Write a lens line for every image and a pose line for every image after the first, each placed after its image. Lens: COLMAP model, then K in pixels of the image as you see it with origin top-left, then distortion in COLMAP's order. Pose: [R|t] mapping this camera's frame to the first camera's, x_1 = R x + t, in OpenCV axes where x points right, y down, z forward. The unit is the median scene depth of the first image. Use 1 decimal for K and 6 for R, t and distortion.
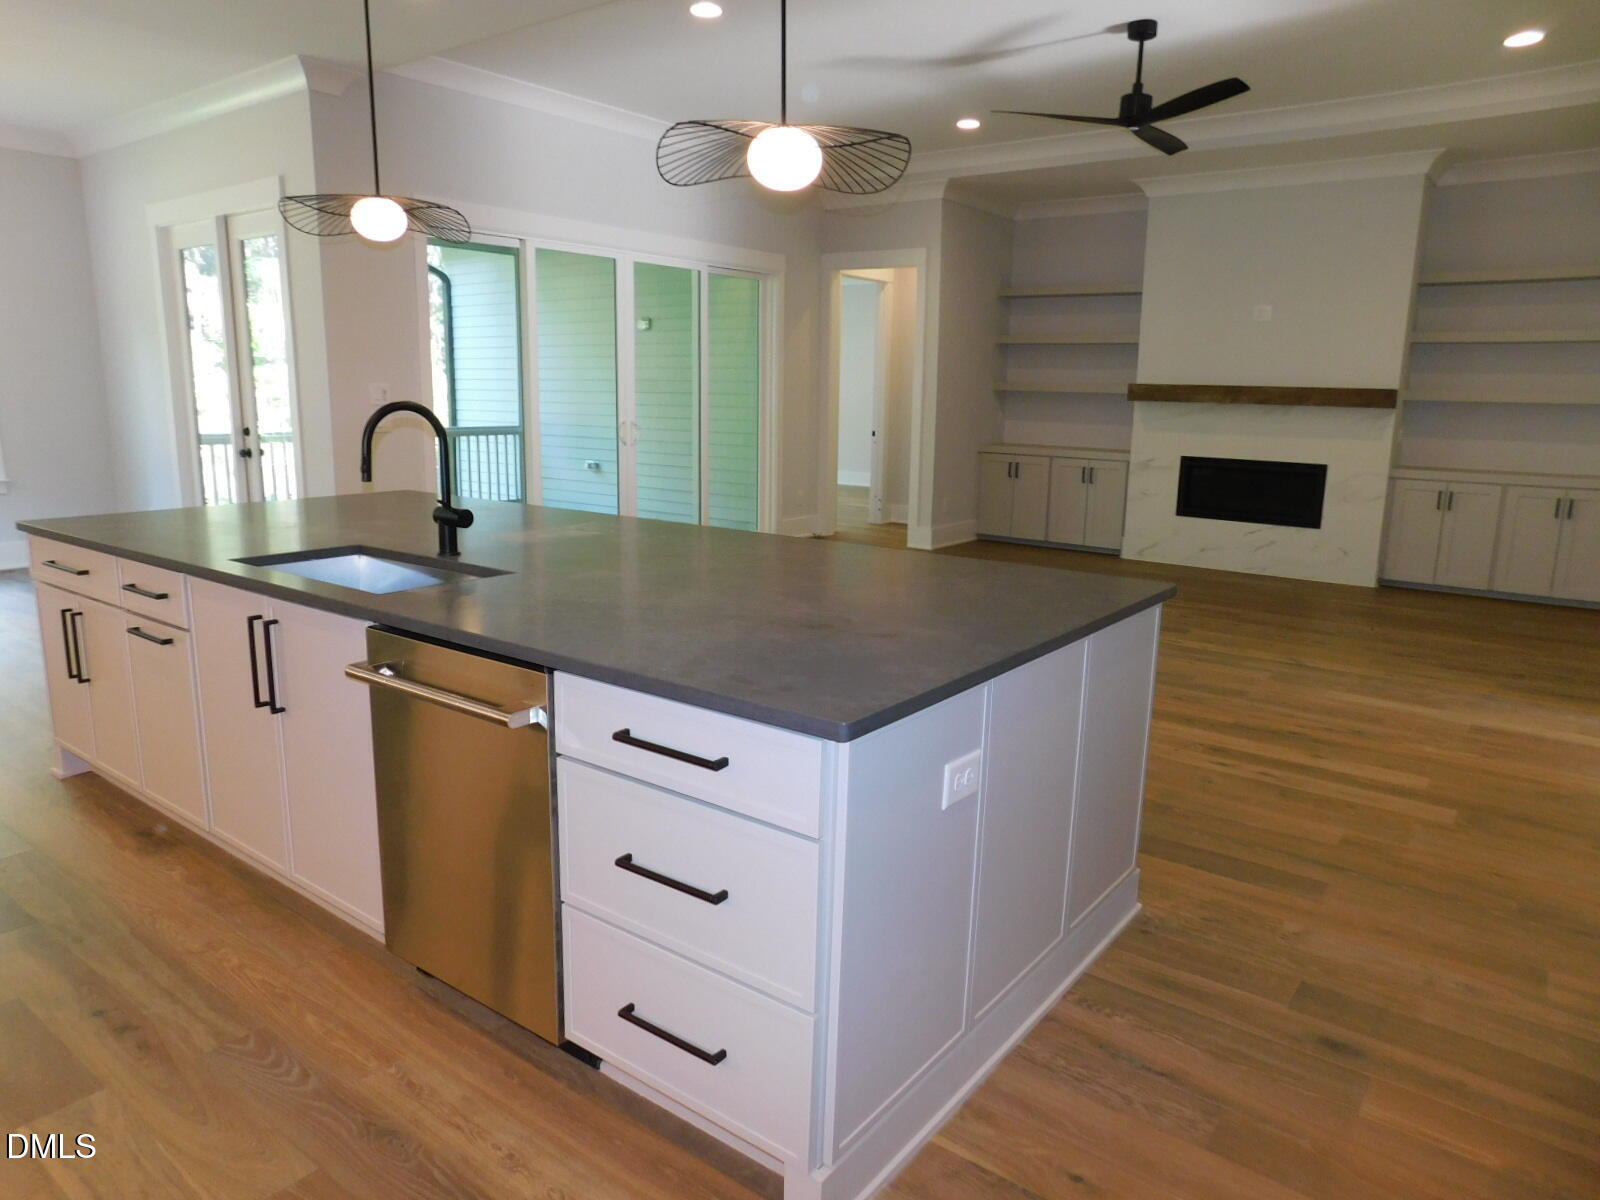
lens RADIAL K [[1055.9, 0, 804.0], [0, 1055.9, 595.7], [0, 0, 1]] dist [-0.058466, 0.039828]
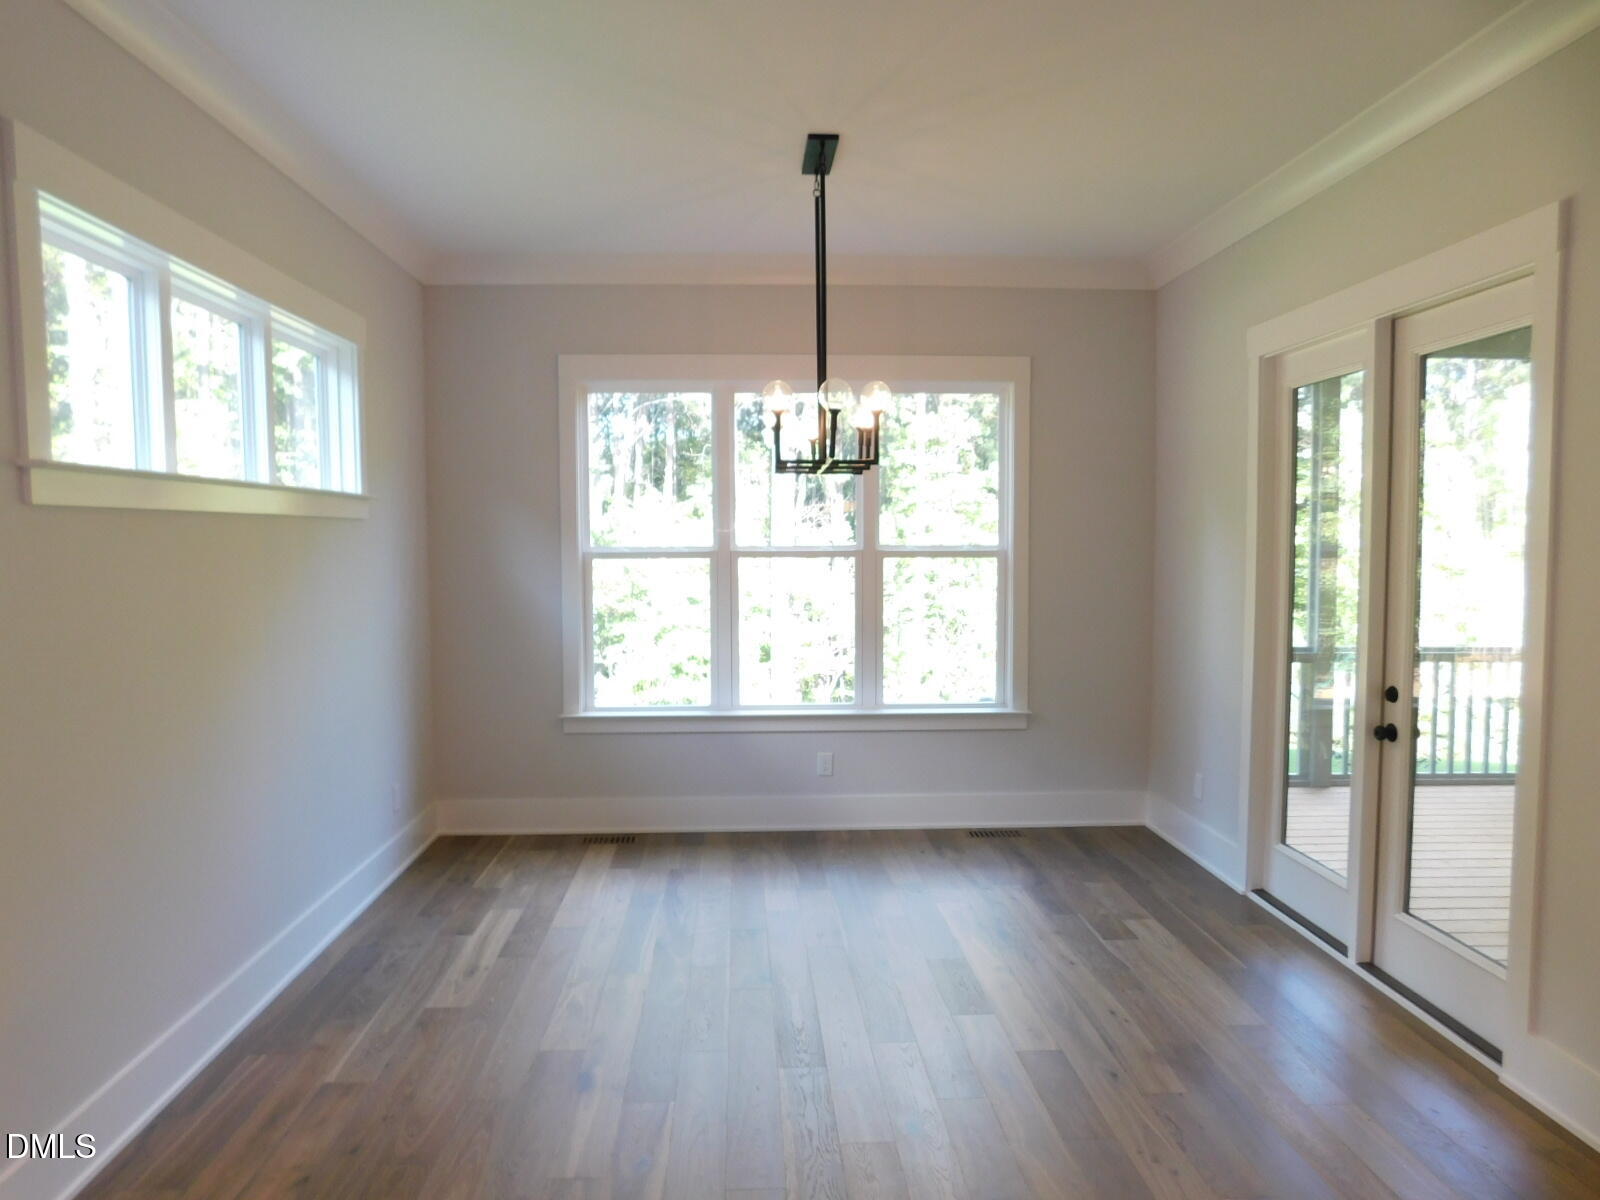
lens RADIAL K [[1055.9, 0, 804.0], [0, 1055.9, 595.7], [0, 0, 1]] dist [-0.058466, 0.039828]
pose [[0.639576, 0.023142, -0.768379, -0.307057], [-0.139509, 0.986443, -0.086414, -0.115842], [0.755963, 0.162464, 0.634134, 0.400666]]
